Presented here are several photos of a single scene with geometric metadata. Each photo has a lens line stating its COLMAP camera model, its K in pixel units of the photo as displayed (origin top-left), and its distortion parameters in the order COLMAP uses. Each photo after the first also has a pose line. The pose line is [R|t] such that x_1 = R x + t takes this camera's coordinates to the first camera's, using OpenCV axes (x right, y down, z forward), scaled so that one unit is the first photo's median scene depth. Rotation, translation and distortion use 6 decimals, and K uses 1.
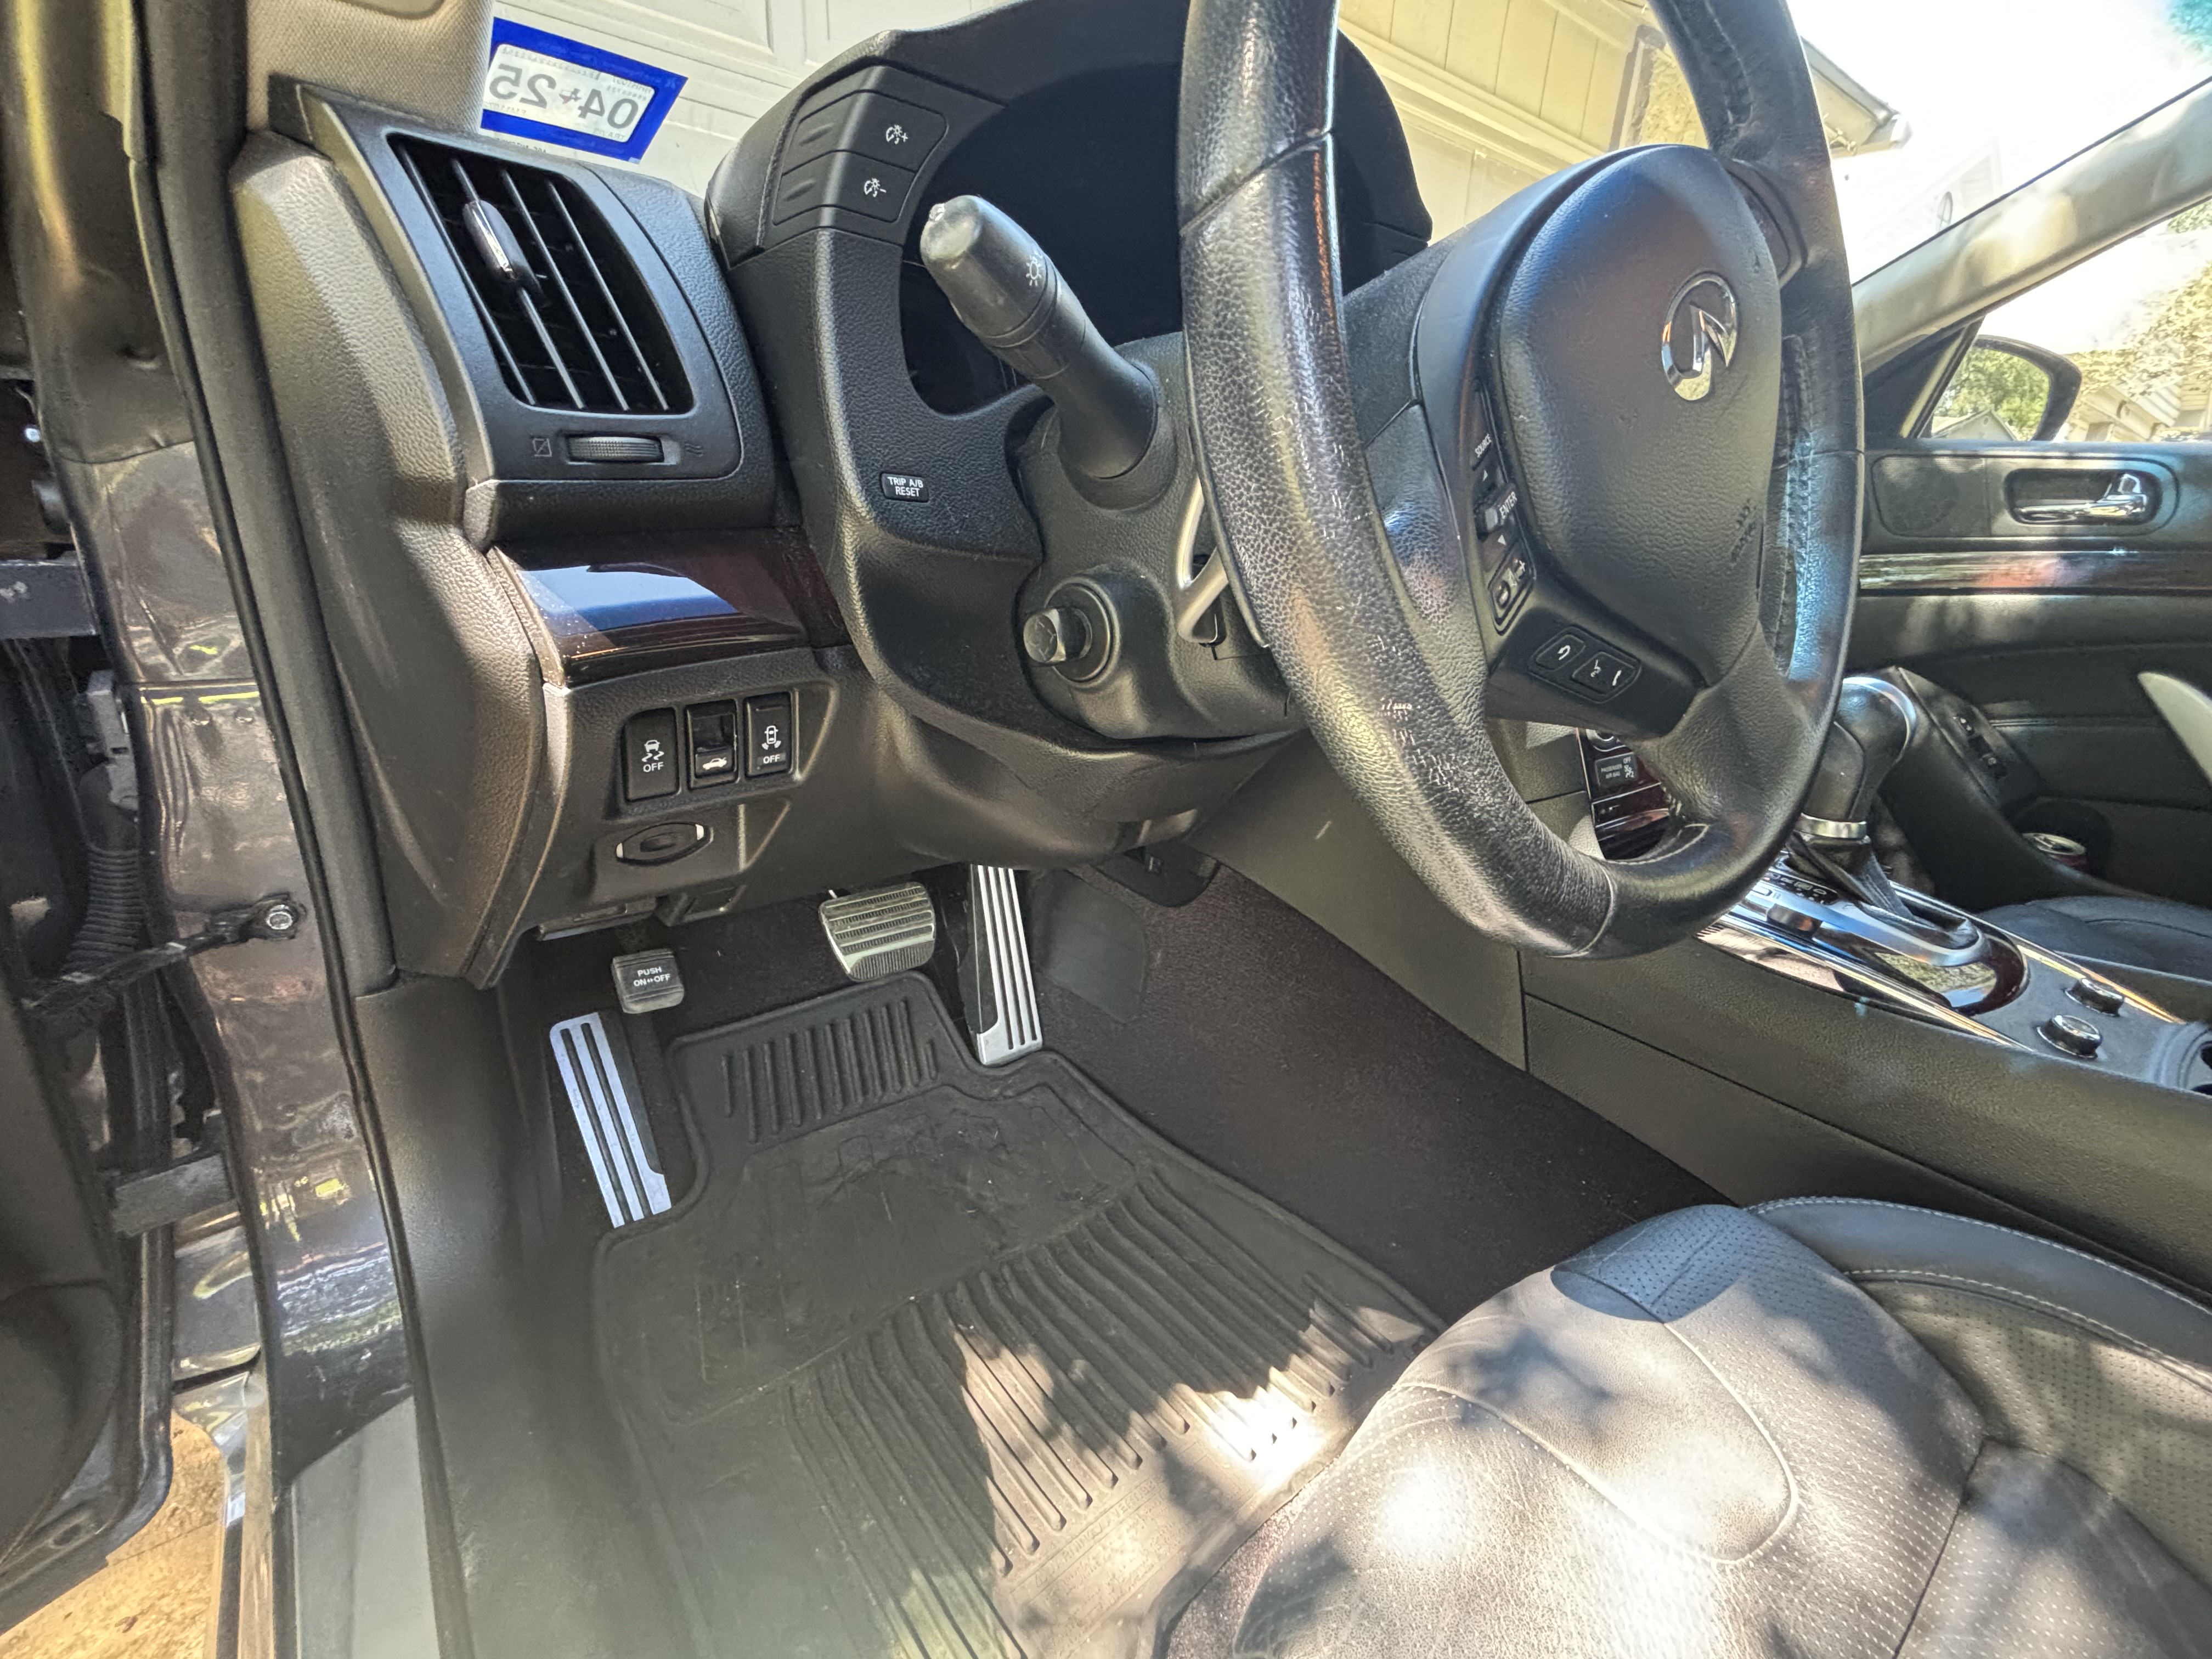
lens RADIAL K [[947.9, 0, 1102.1], [0, 947.9, 830.6], [0, 0, 1]] dist [0.004692, 0.000794]
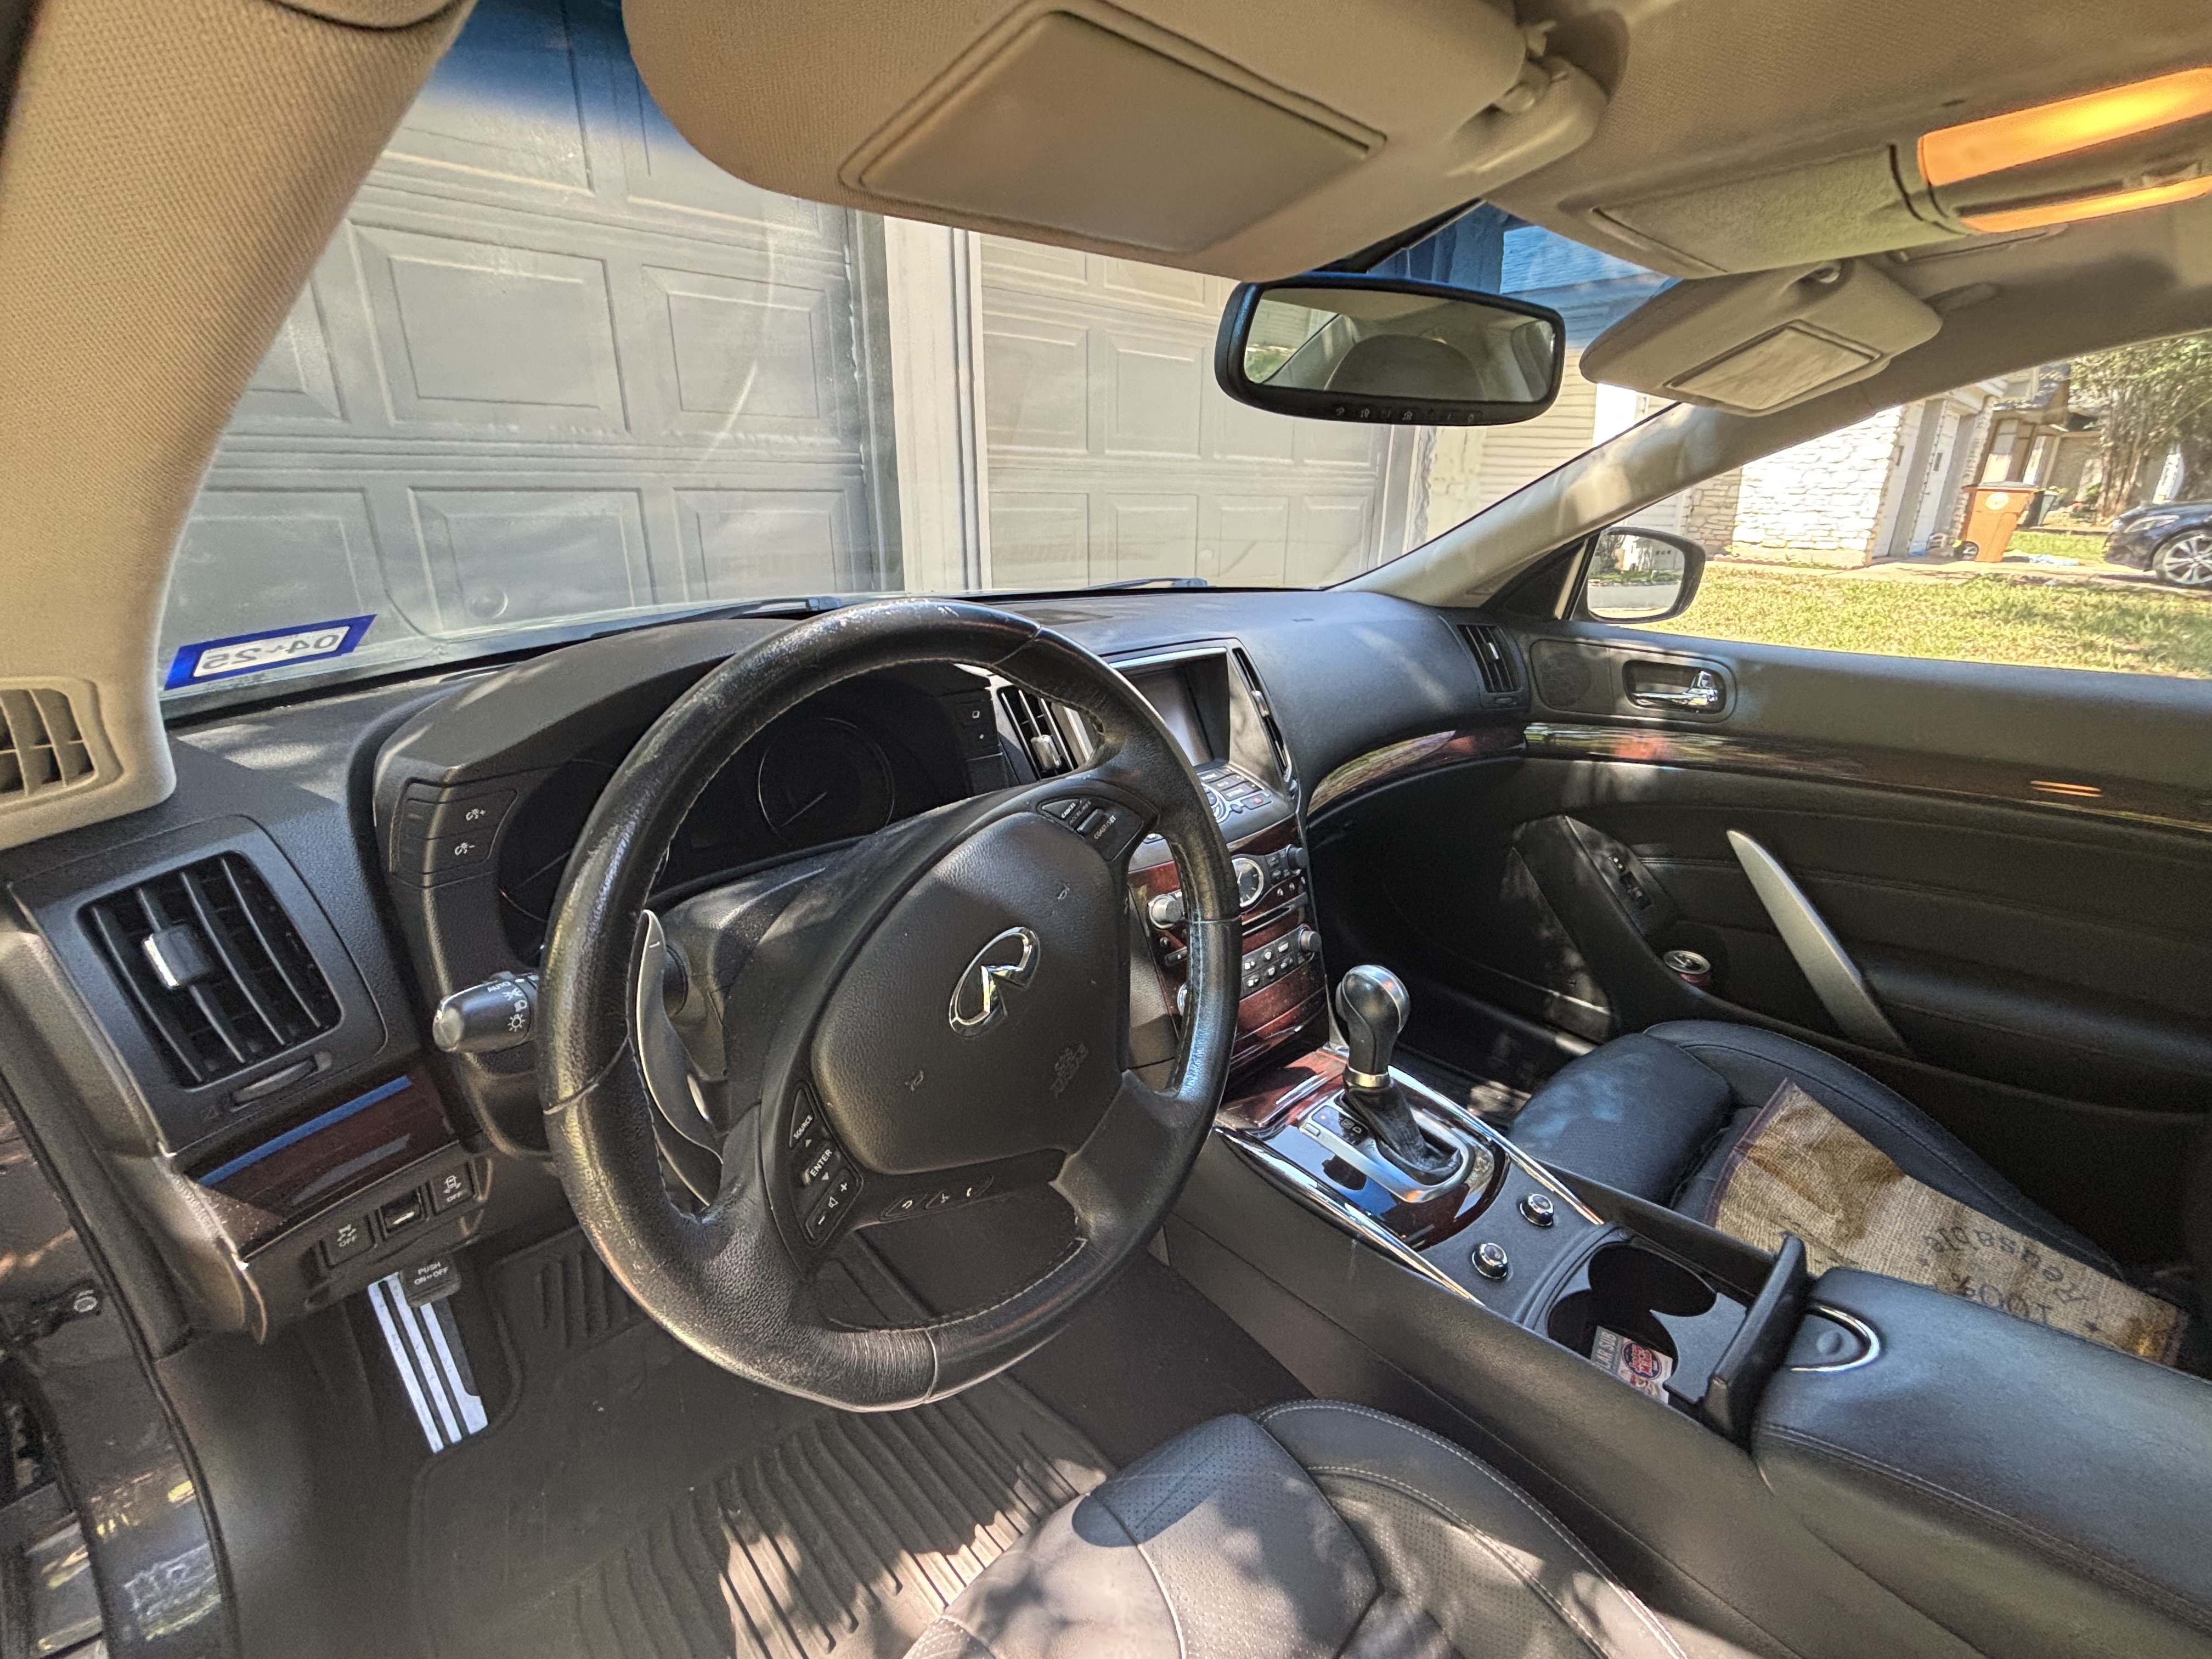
lens RADIAL K [[947.9, 0, 1104.1], [0, 947.9, 831.0], [0, 0, 1]] dist [0.004692, 0.000794]
pose [[0.996095, -0.066388, 0.058196, 0.322142], [0.065496, 0.997706, 0.017120, -0.344516], [-0.059199, -0.013242, 0.998158, -0.236800]]
